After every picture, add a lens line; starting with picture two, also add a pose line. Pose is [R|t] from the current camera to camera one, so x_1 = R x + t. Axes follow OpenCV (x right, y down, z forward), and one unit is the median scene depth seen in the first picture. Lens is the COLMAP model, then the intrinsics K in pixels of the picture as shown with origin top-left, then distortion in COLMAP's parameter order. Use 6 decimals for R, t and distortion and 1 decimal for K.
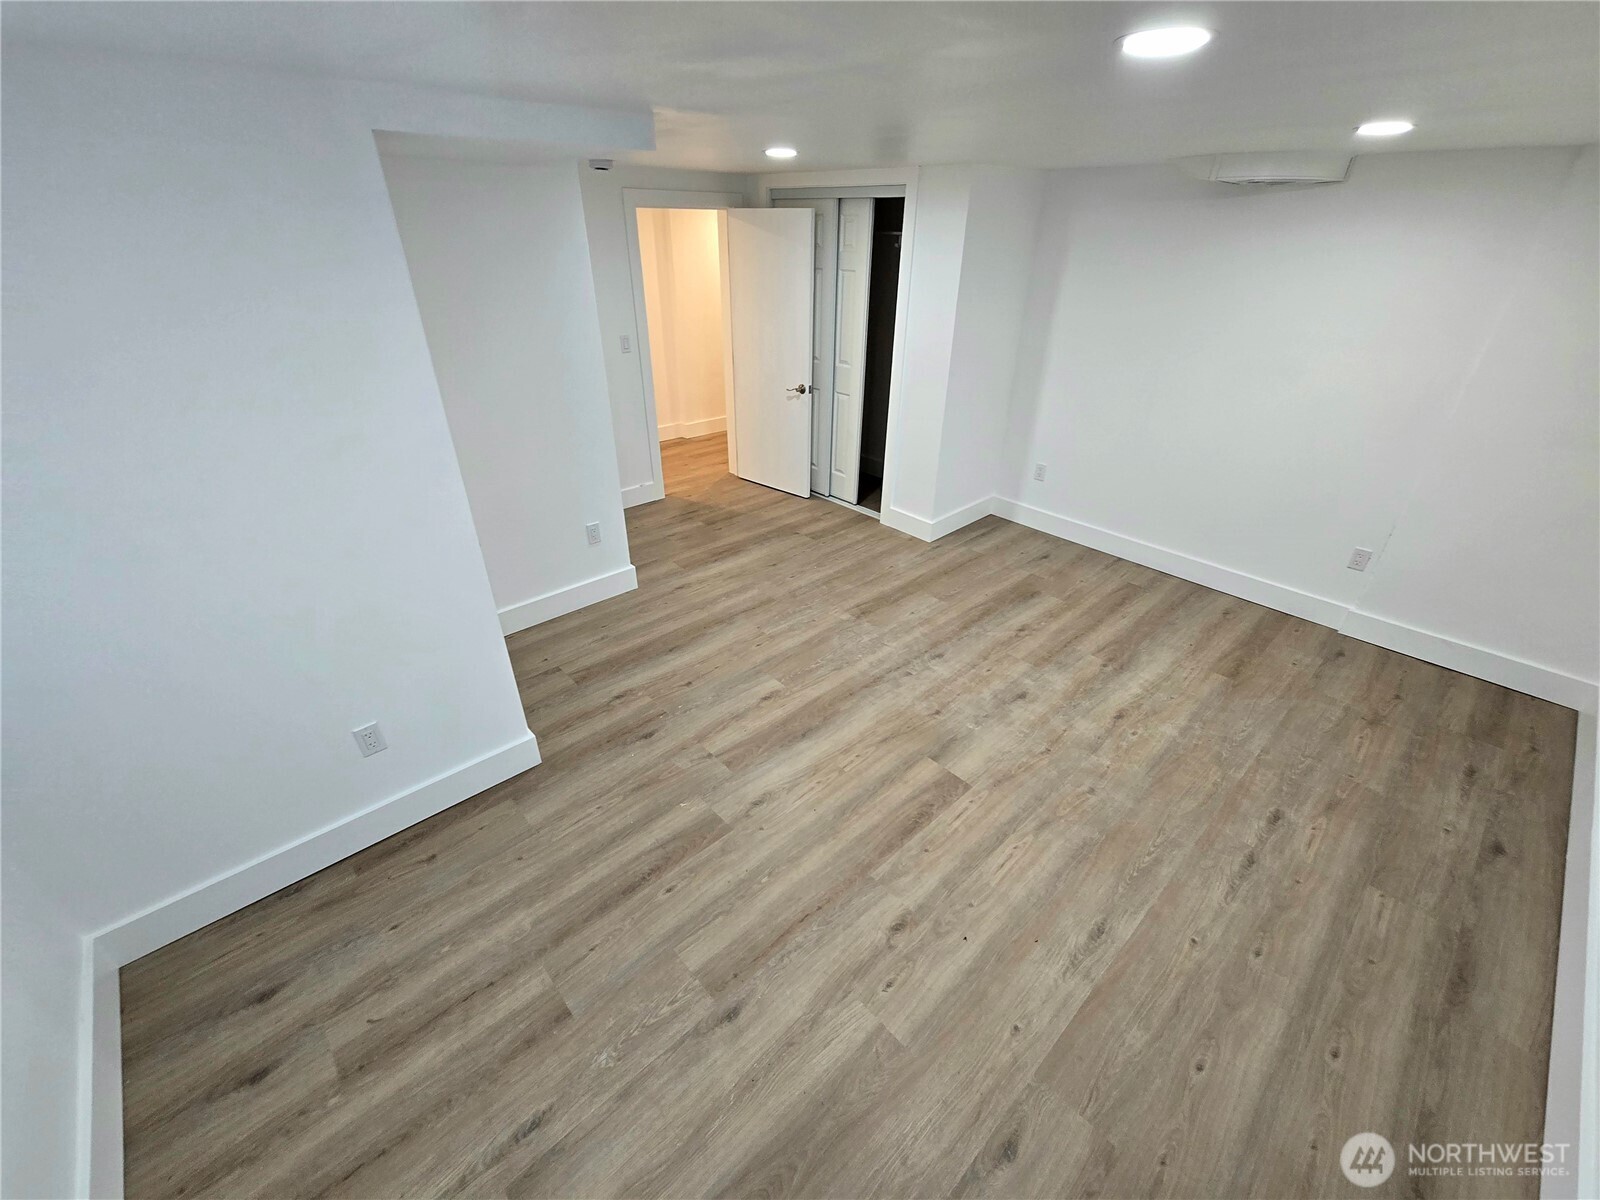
lens RADIAL K [[652.7, 0, 805.8], [0, 652.7, 601.6], [0, 0, 1]] dist [0.000833, 0.001221]
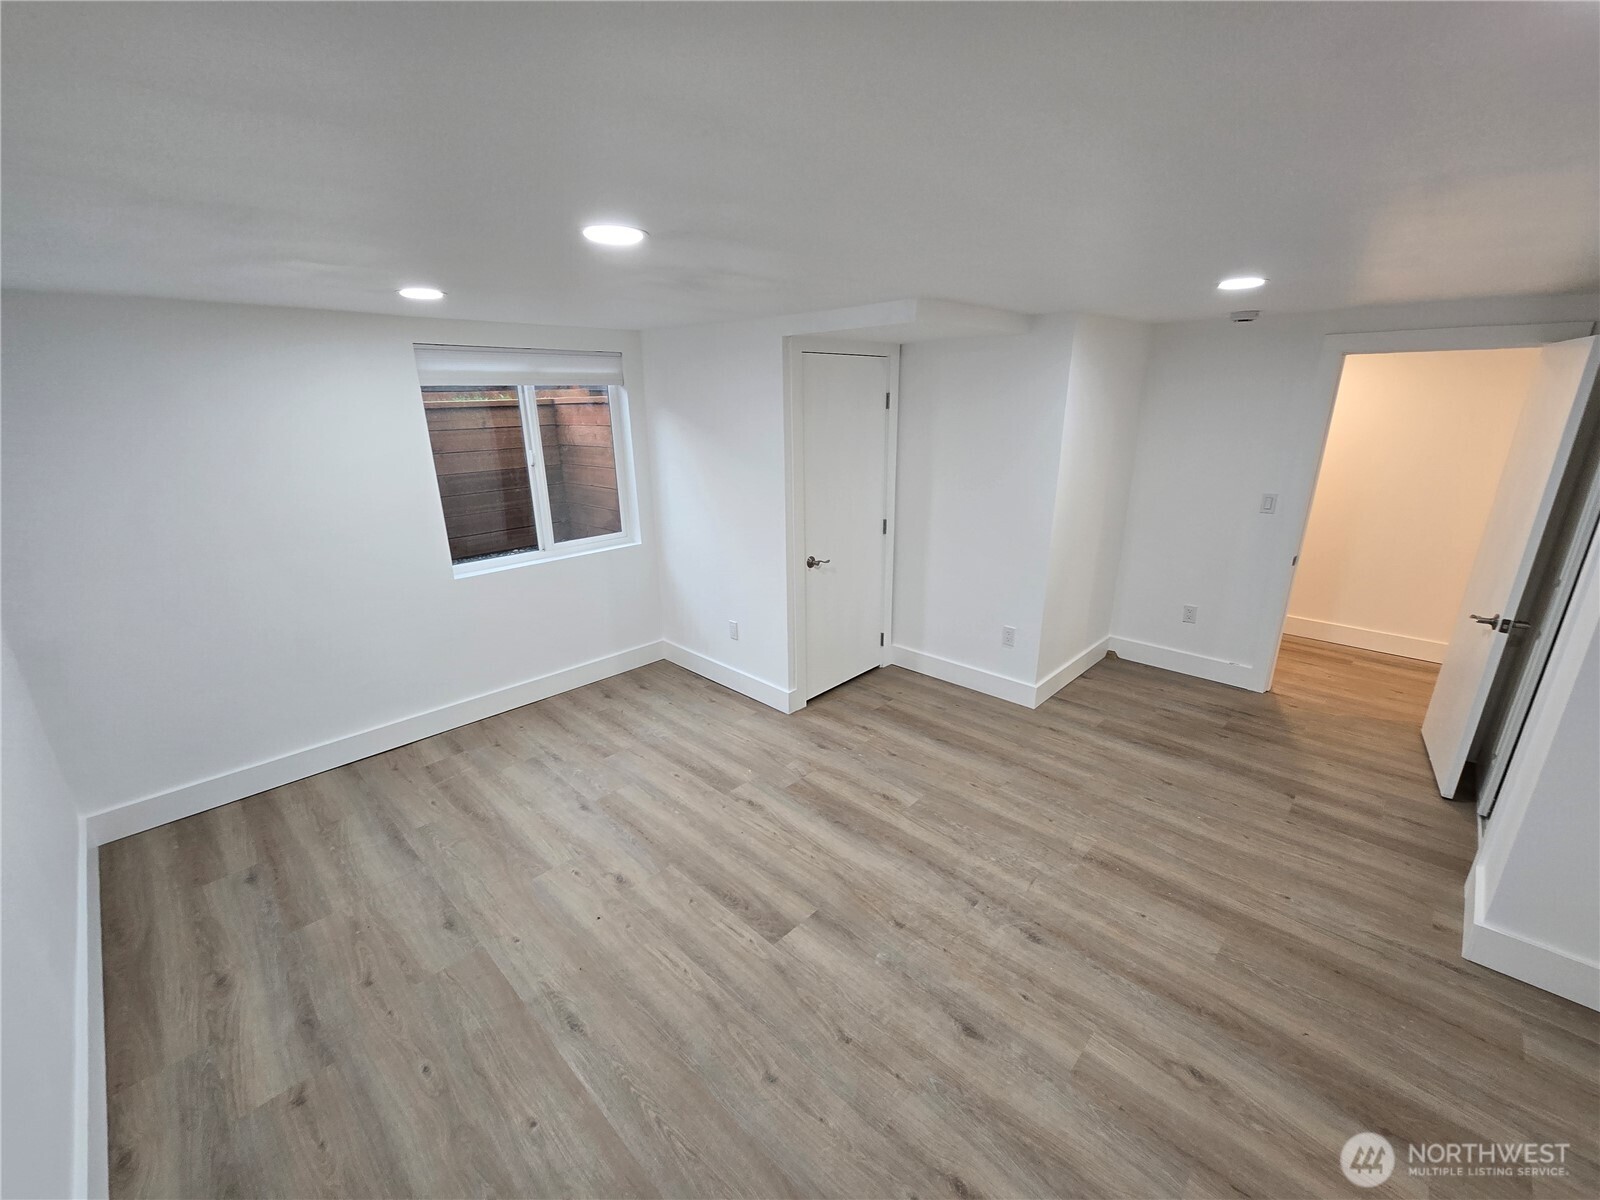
lens RADIAL K [[652.7, 0, 806.9], [0, 652.7, 603.1], [0, 0, 1]] dist [0.000833, 0.001221]
pose [[0.066615, 0.290093, -0.954677, 0.866657], [-0.488183, 0.843935, 0.222378, -0.291229], [0.870195, 0.451243, 0.197837, 0.587894]]
